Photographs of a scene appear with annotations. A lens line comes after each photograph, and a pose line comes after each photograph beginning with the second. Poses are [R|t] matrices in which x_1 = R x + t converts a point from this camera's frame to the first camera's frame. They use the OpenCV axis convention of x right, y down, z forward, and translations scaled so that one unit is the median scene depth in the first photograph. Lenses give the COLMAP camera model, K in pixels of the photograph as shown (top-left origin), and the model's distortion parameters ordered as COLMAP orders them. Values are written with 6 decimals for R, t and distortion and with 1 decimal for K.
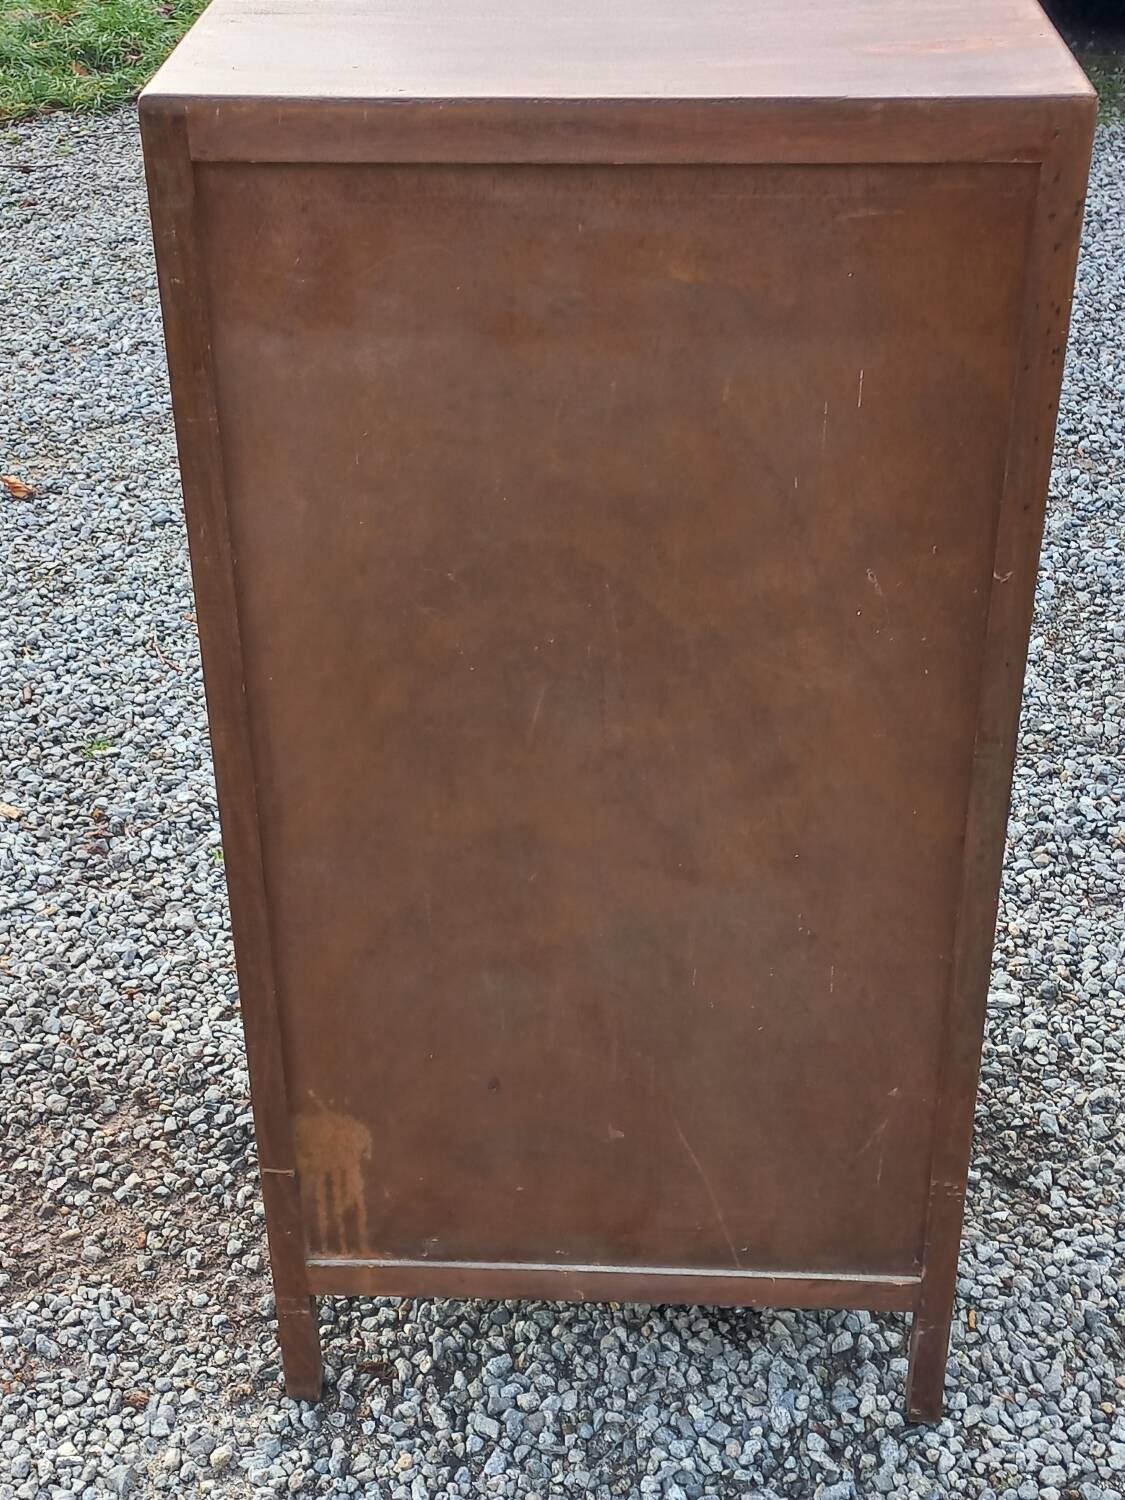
lens RADIAL K [[2193.6, 0, 566.4], [0, 2193.6, 741.8], [0, 0, 1]] dist [0.075473, 0.000000]
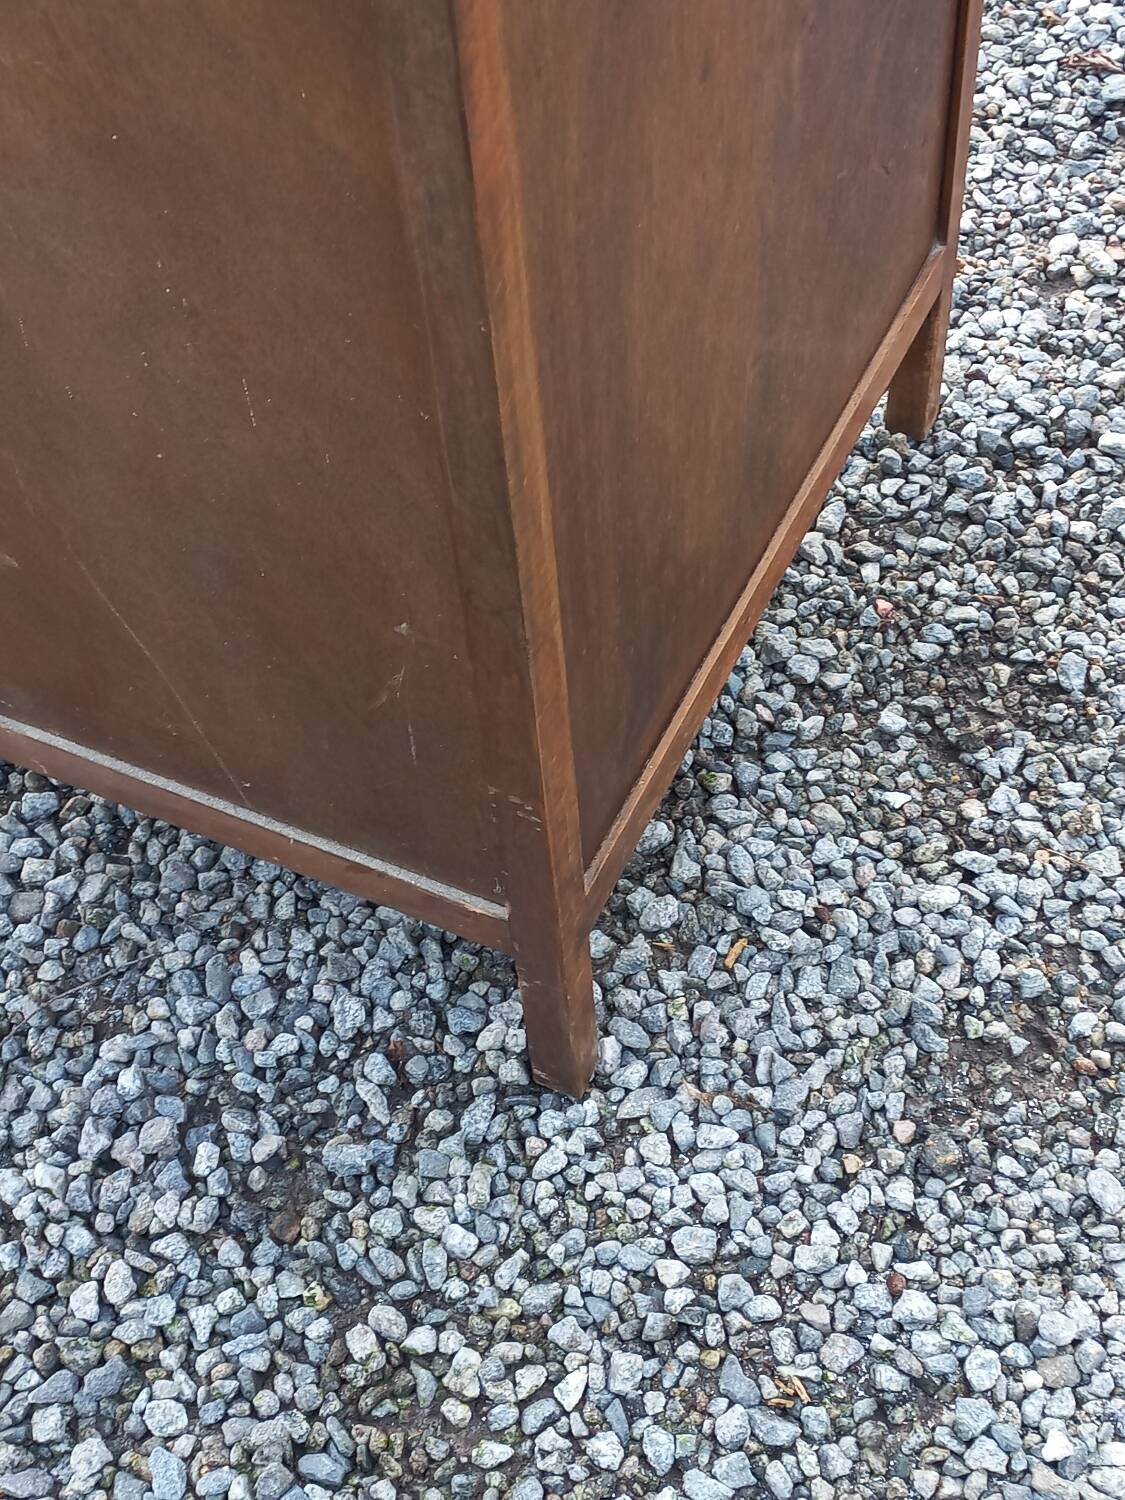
lens RADIAL K [[2127.1, 0, 560.5], [0, 2127.1, 753.0], [0, 0, 1]] dist [0.081567, 0.000000]
pose [[0.915720, 0.289383, -0.278771, 0.300797], [-0.160800, 0.899720, 0.405768, -0.026536], [0.368238, -0.326743, 0.870425, 0.495331]]
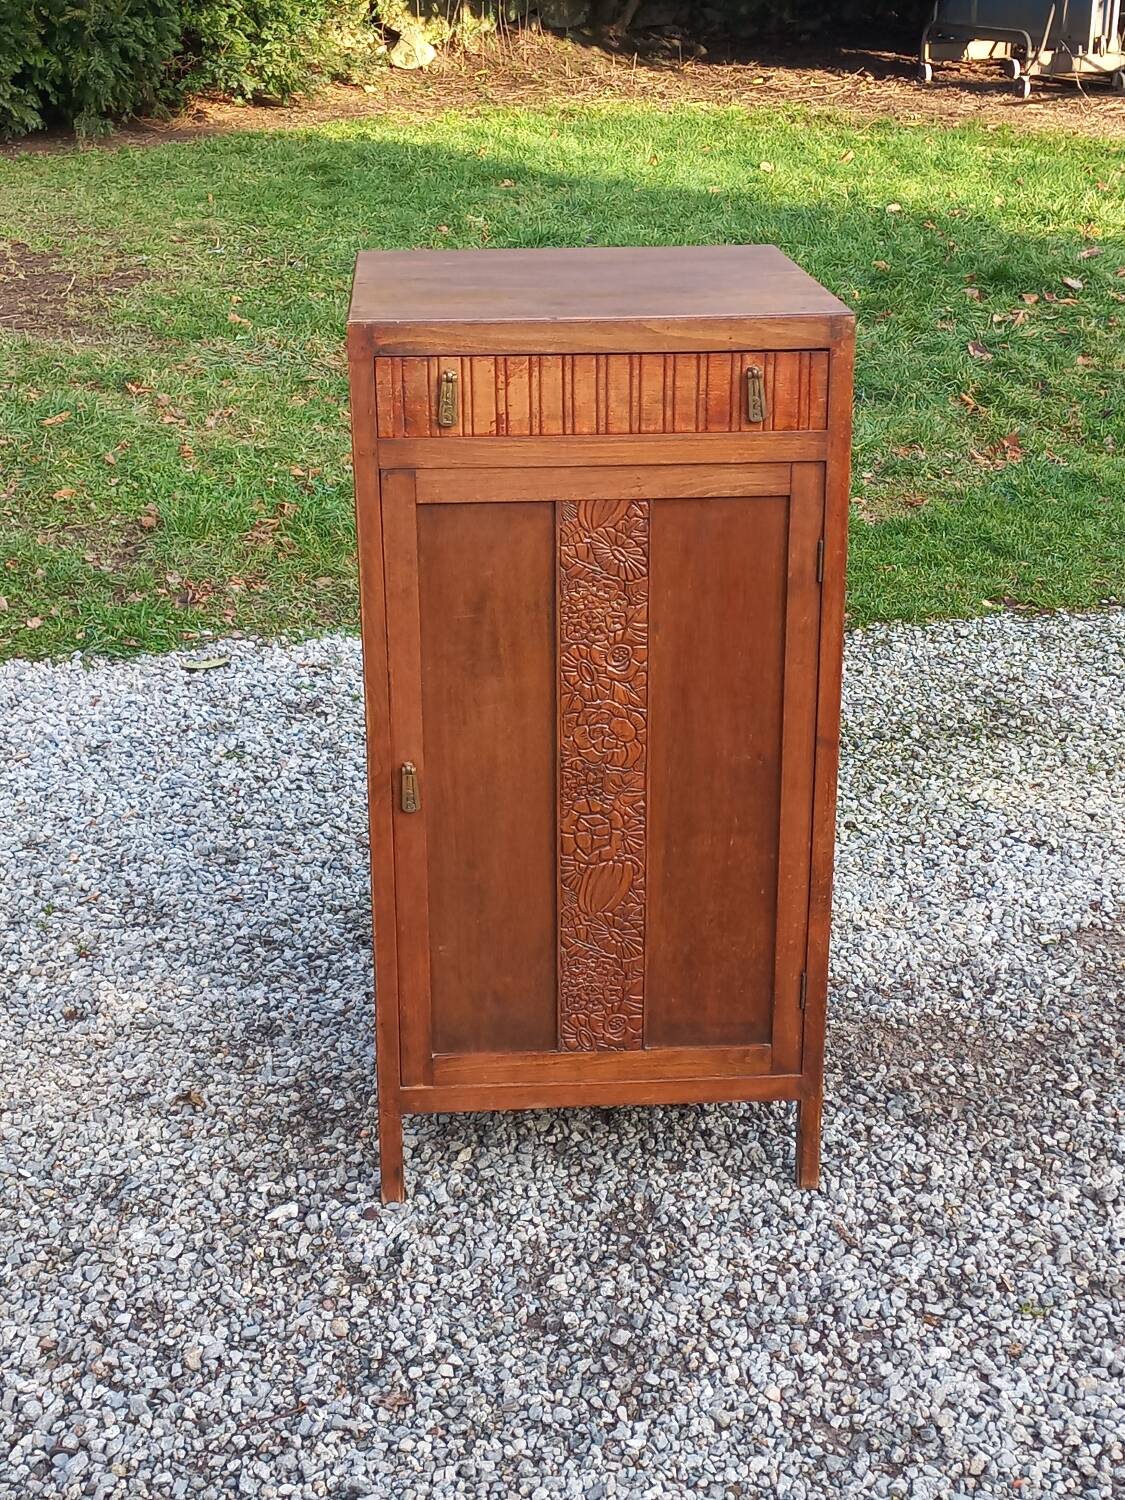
lens RADIAL K [[2127.1, 0, 554.3], [0, 2127.1, 756.3], [0, 0, 1]] dist [0.081567, 0.000000]
pose [[-0.995132, 0.048468, -0.085808, 0.171786], [-0.038900, 0.606821, 0.793886, -1.170350], [0.090548, 0.793359, -0.601982, 1.868703]]
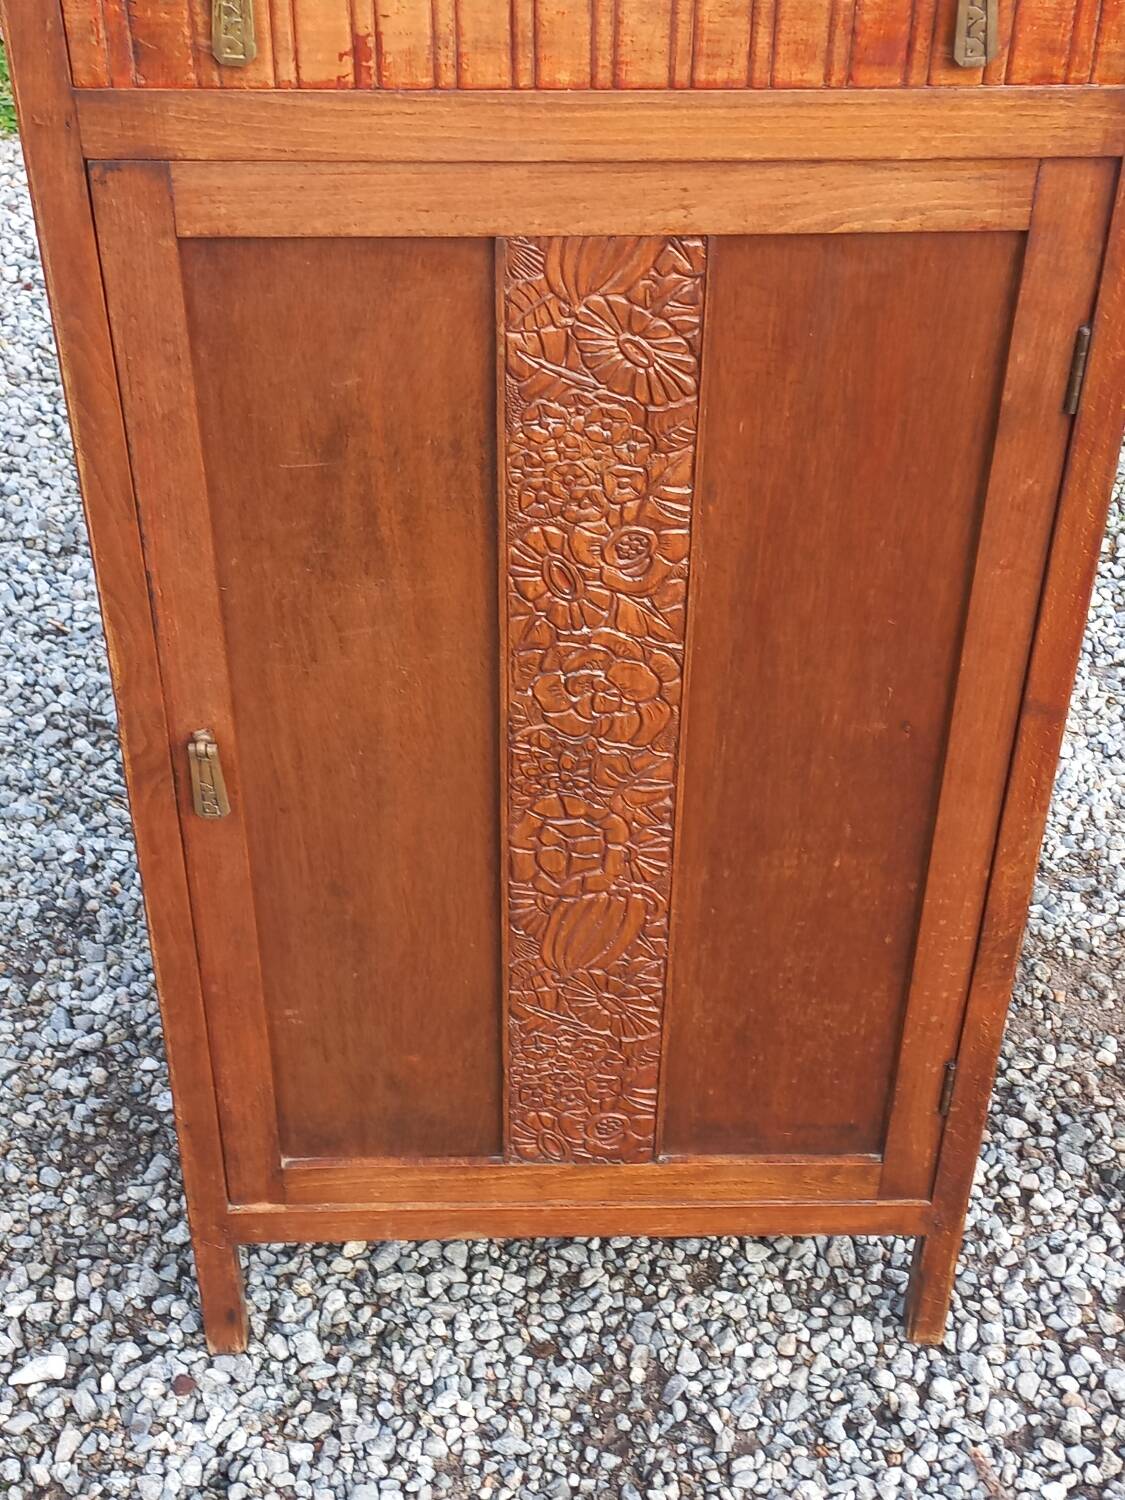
lens RADIAL K [[2127.1, 0, 560.1], [0, 2127.1, 756.3], [0, 0, 1]] dist [0.081567, 0.000000]
pose [[-0.997941, 0.040620, -0.049637, 0.071267], [-0.033541, 0.329143, 0.943684, -0.742764], [0.054670, 0.943406, -0.327103, 1.299365]]
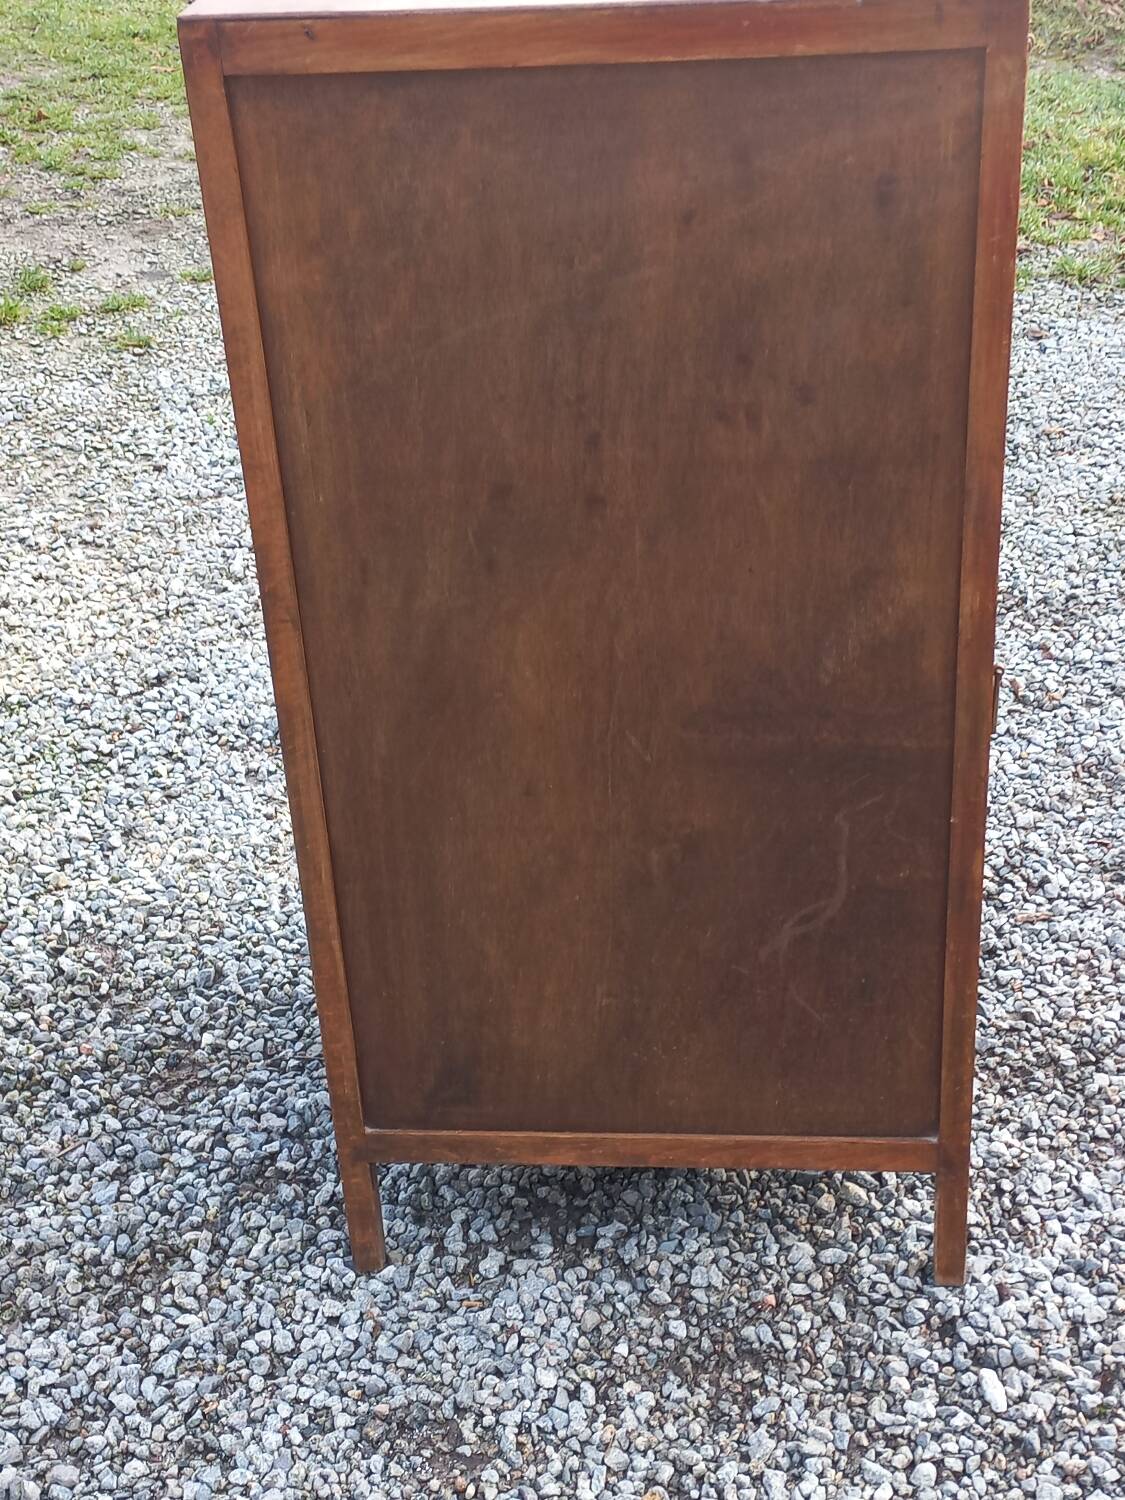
lens RADIAL K [[2127.1, 0, 565.7], [0, 2127.1, 759.4], [0, 0, 1]] dist [0.081567, 0.000000]
pose [[-0.048229, 0.508013, -0.859998, 0.931754], [-0.478583, 0.743979, 0.466319, -0.416841], [0.876717, 0.434071, 0.207245, 0.754169]]
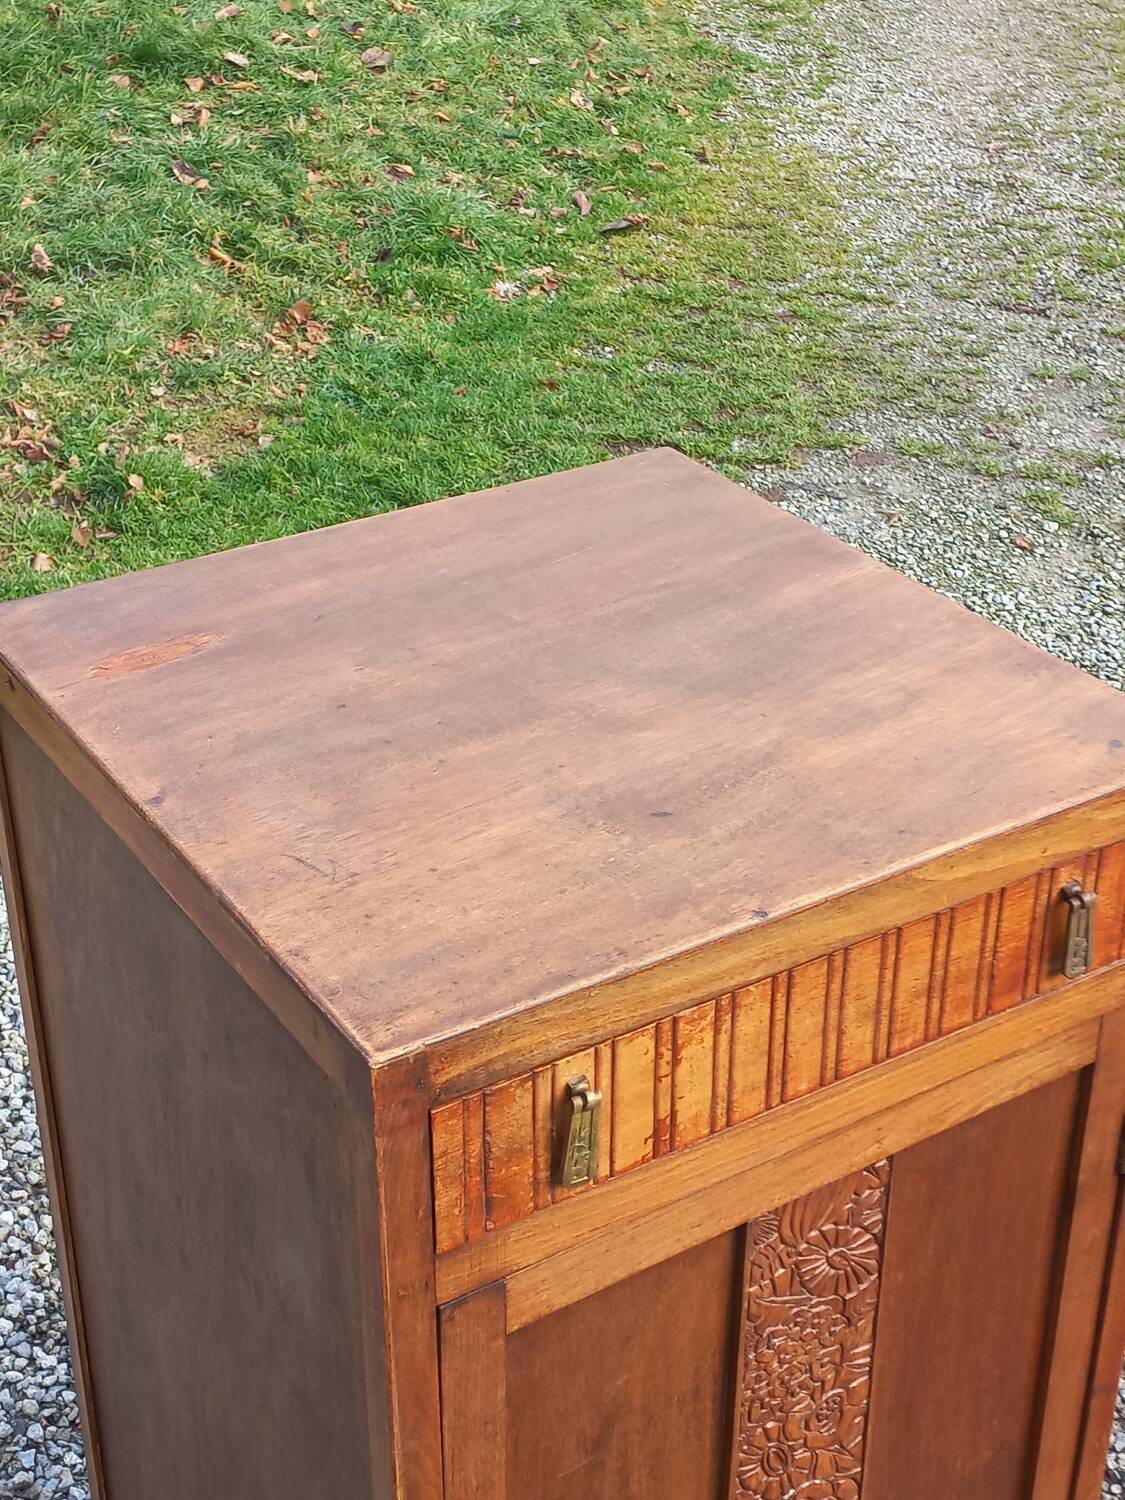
lens RADIAL K [[2127.1, 0, 559.5], [0, 2127.1, 763.2], [0, 0, 1]] dist [0.081567, 0.000000]
pose [[-0.821400, 0.288177, -0.492195, 0.368308], [-0.300131, 0.515430, 0.802654, -0.810391], [0.484999, 0.807023, -0.336883, 1.061149]]
